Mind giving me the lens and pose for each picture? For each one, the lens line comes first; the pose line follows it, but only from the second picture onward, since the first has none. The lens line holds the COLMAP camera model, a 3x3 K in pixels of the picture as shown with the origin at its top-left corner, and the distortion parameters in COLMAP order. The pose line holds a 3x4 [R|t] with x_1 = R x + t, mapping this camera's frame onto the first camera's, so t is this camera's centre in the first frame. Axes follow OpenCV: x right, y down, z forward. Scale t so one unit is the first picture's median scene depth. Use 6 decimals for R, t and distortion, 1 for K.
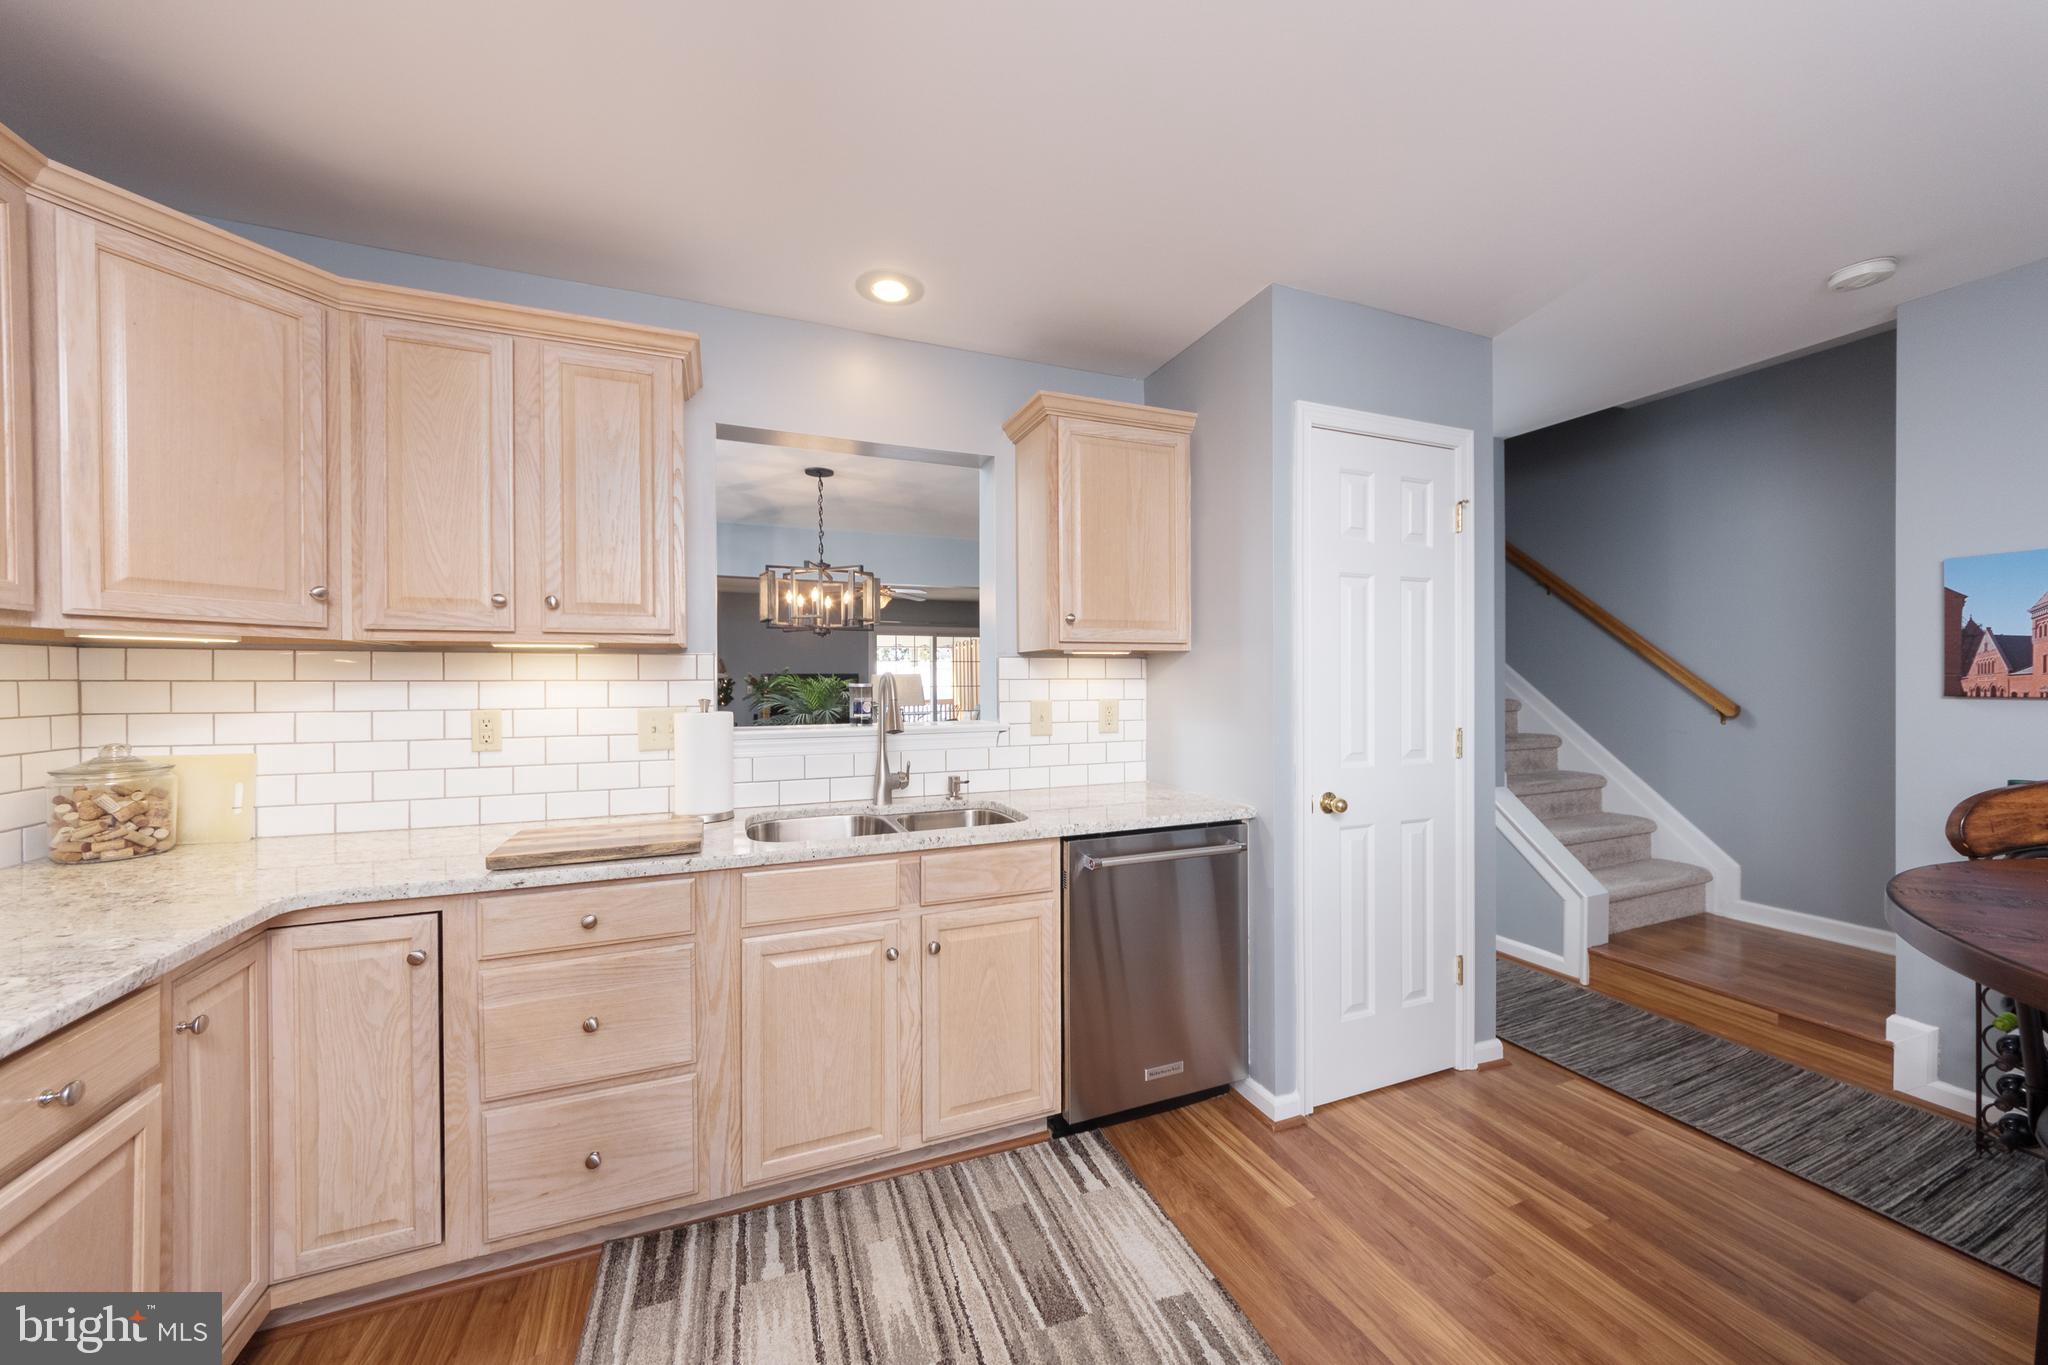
lens RADIAL K [[735.2, 0, 1036.7], [0, 735.2, 685.7], [0, 0, 1]] dist [-0.002643, -0.000702]
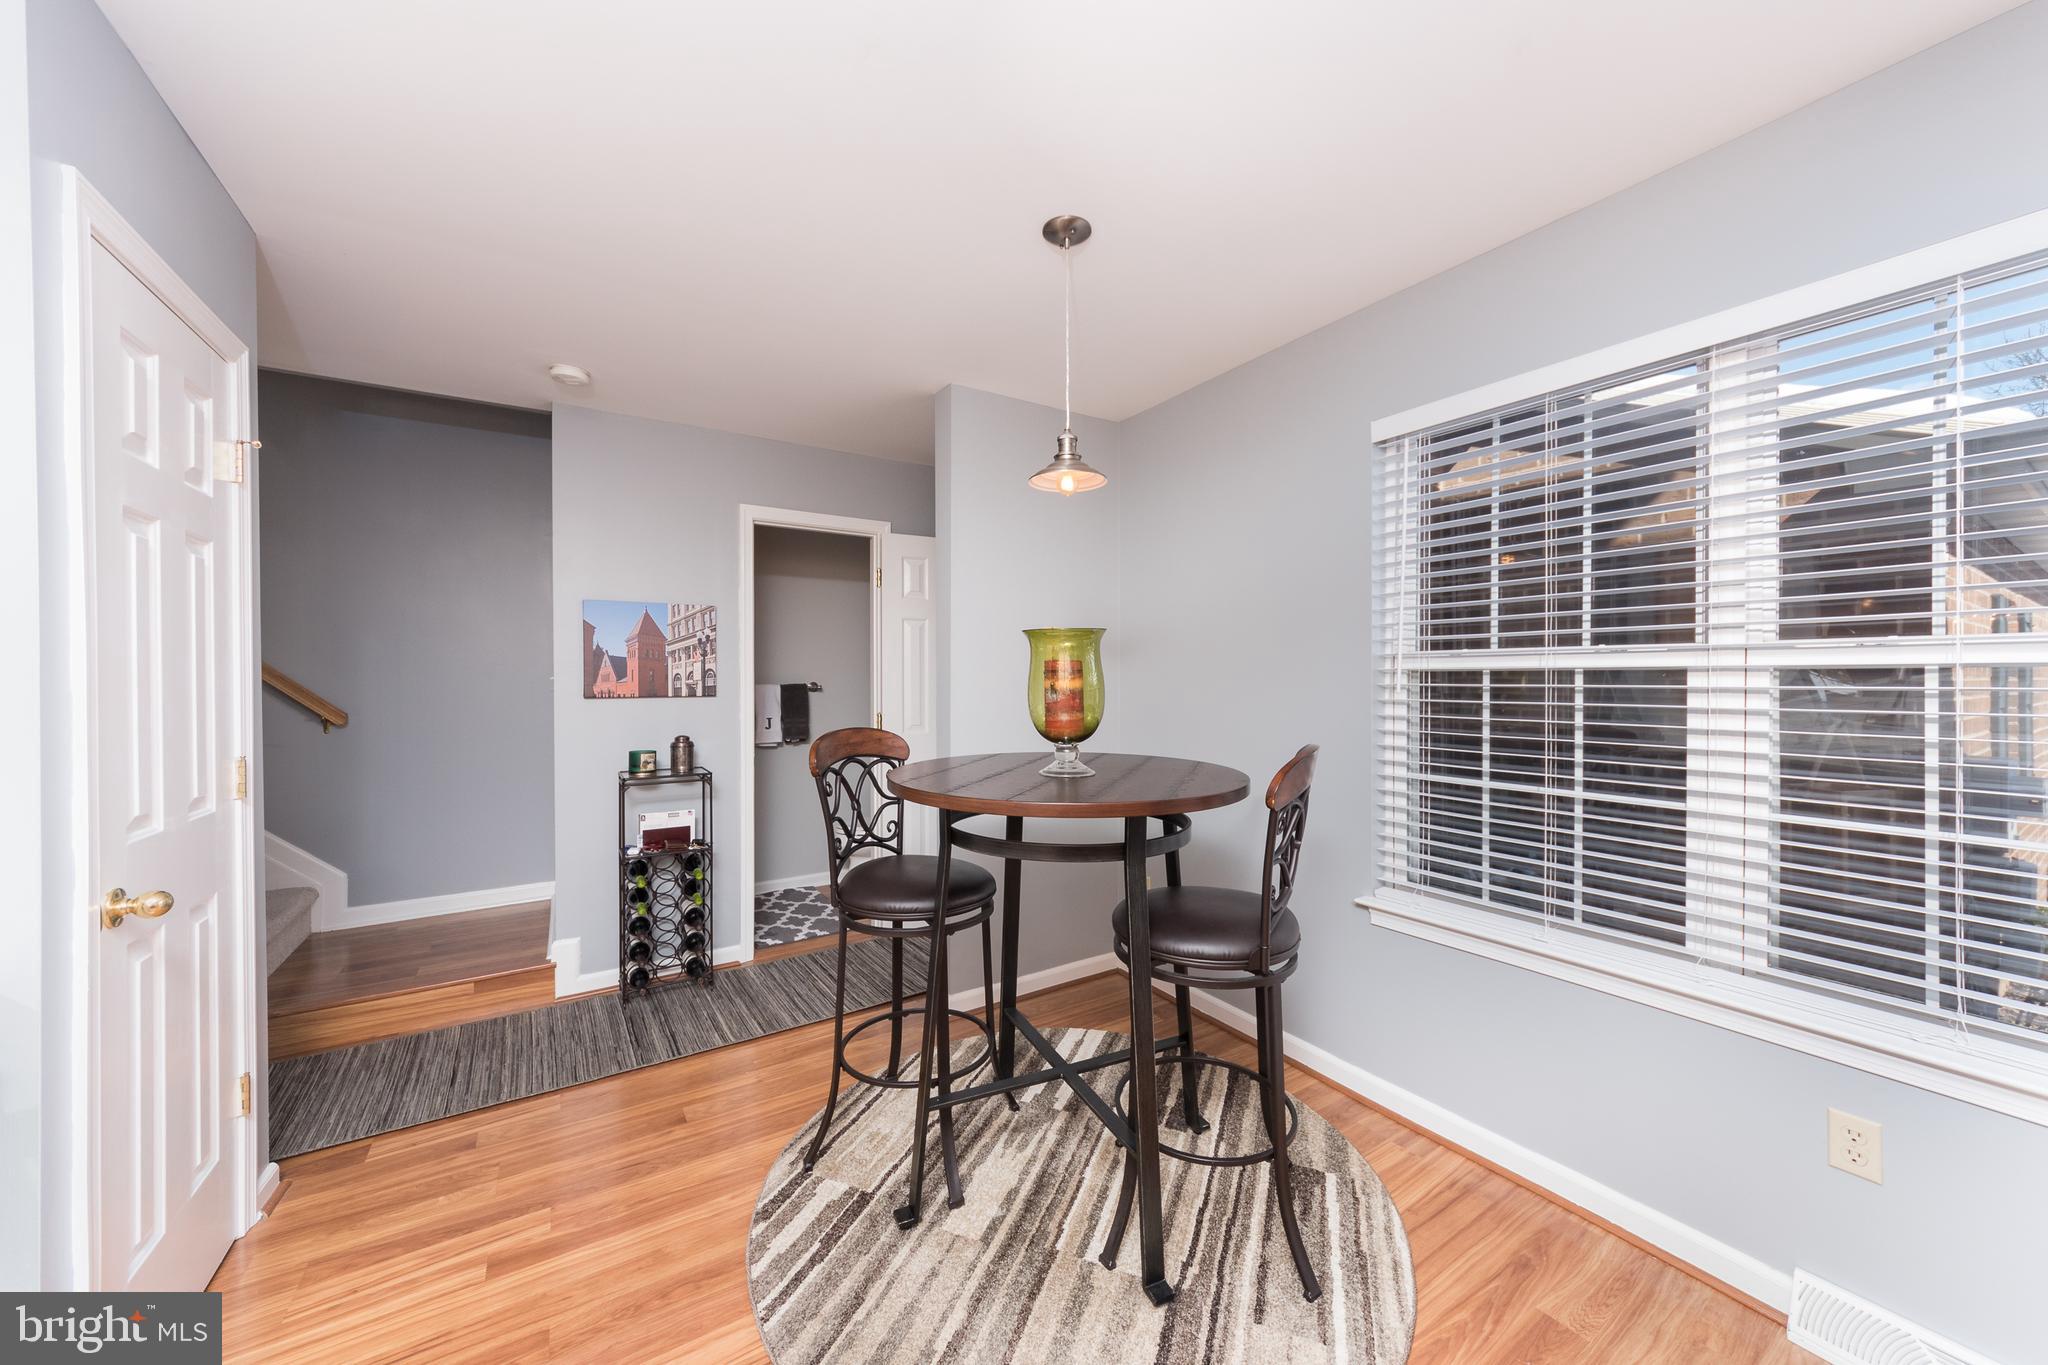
lens RADIAL K [[735.2, 0, 1025.3], [0, 735.2, 681.2], [0, 0, 1]] dist [-0.002643, -0.000702]
pose [[-0.196987, 0.007789, 0.980375, -0.307873], [0.007090, 0.999954, -0.006520, -0.001600], [-0.980380, 0.005667, -0.197033, 0.455270]]
